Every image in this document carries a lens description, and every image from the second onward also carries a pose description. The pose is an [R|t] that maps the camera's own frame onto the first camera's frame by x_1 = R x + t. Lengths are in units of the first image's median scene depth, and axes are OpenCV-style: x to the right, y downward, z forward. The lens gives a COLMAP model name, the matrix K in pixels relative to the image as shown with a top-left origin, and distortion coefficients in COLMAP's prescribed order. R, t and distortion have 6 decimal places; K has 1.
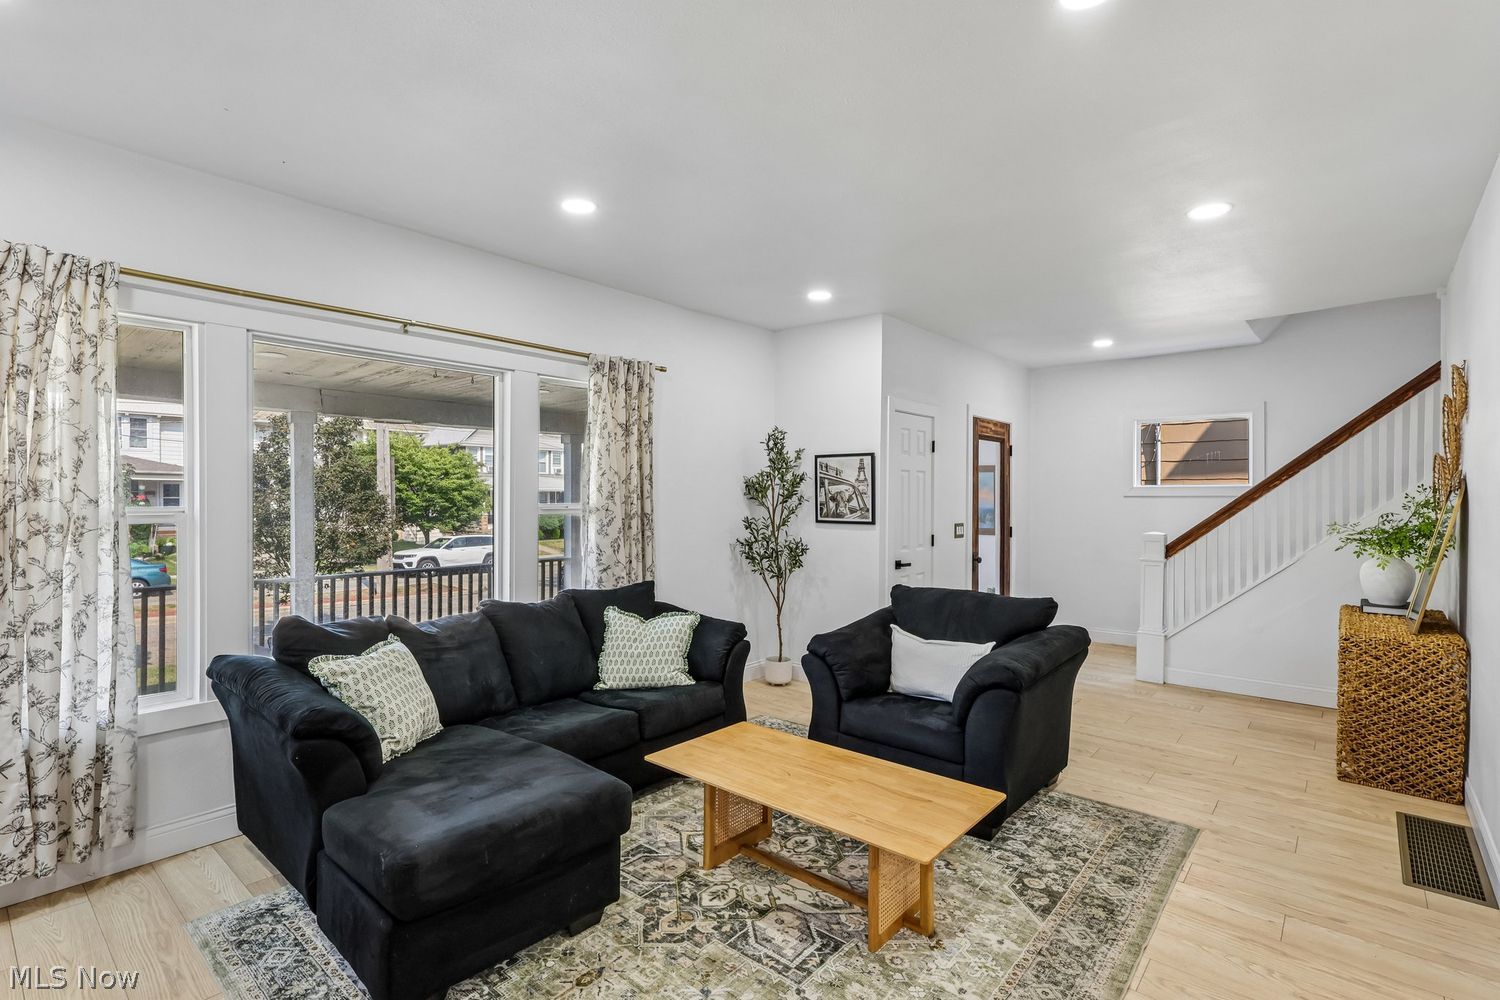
lens RADIAL K [[717.6, 0, 751.0], [0, 717.6, 493.3], [0, 0, 1]] dist [0.025266, -0.000110]
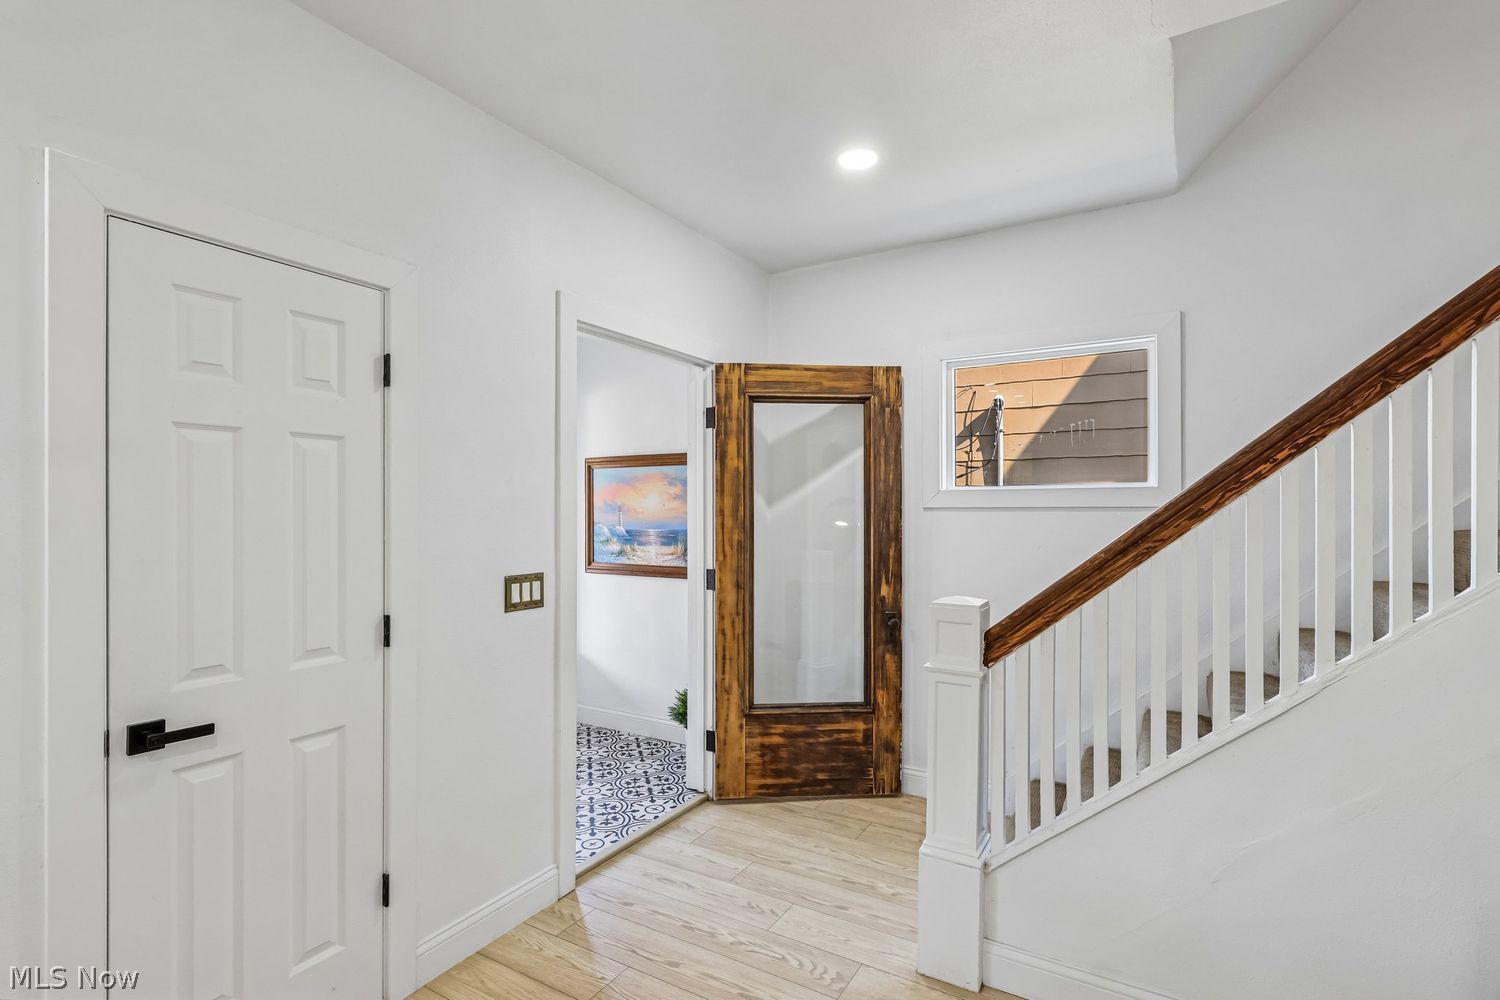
lens RADIAL K [[717.6, 0, 750.1], [0, 717.6, 507.6], [0, 0, 1]] dist [0.025266, -0.000110]
pose [[0.990708, -0.001932, 0.135990, 0.393652], [0.001567, 0.999995, 0.002790, 0.003192], [-0.135995, -0.002551, 0.990706, 0.630064]]
